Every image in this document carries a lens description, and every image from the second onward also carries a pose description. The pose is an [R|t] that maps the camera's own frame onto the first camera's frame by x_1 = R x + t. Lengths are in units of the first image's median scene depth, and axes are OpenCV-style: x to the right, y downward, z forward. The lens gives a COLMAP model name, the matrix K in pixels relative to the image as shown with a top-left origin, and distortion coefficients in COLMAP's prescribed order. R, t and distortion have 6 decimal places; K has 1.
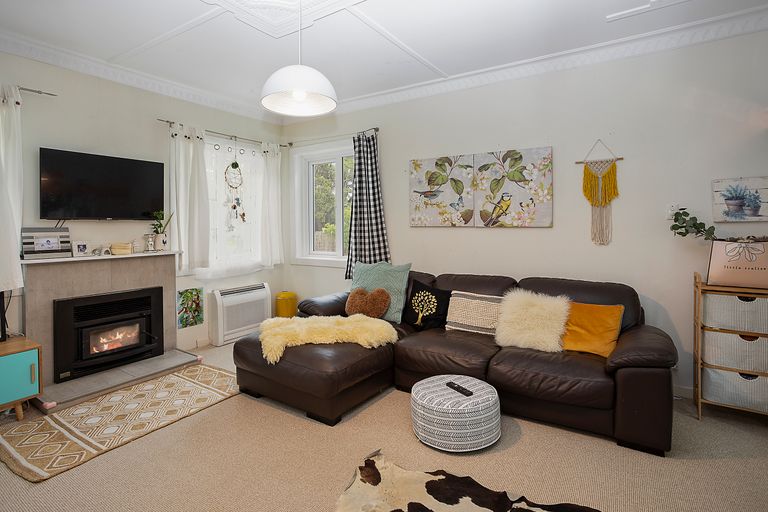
lens RADIAL K [[386.1, 0, 384.0], [0, 386.1, 256.0], [0, 0, 1]] dist [0.027744, 0.000347]
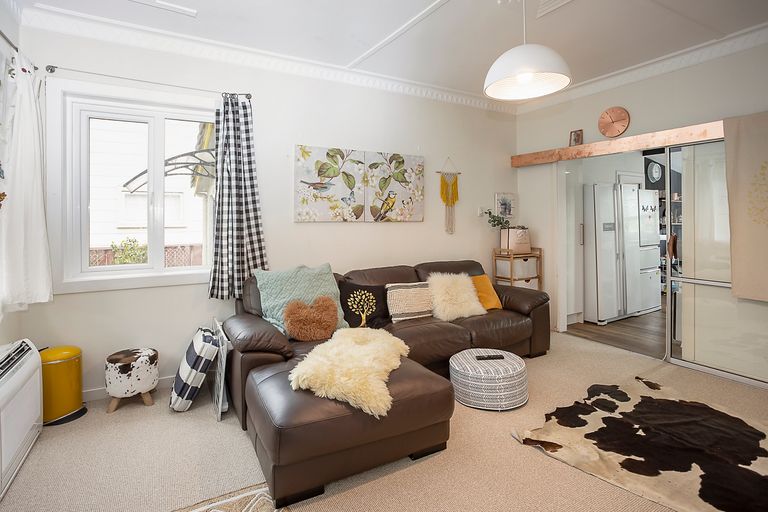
lens RADIAL K [[395.3, 0, 383.7], [0, 395.3, 245.6], [0, 0, 1]] dist [-0.000594, -0.000135]
pose [[0.484915, -0.064970, 0.872145, -0.682529], [0.071021, 0.996869, 0.034774, -0.046648], [-0.871673, 0.045078, 0.488011, 0.460425]]
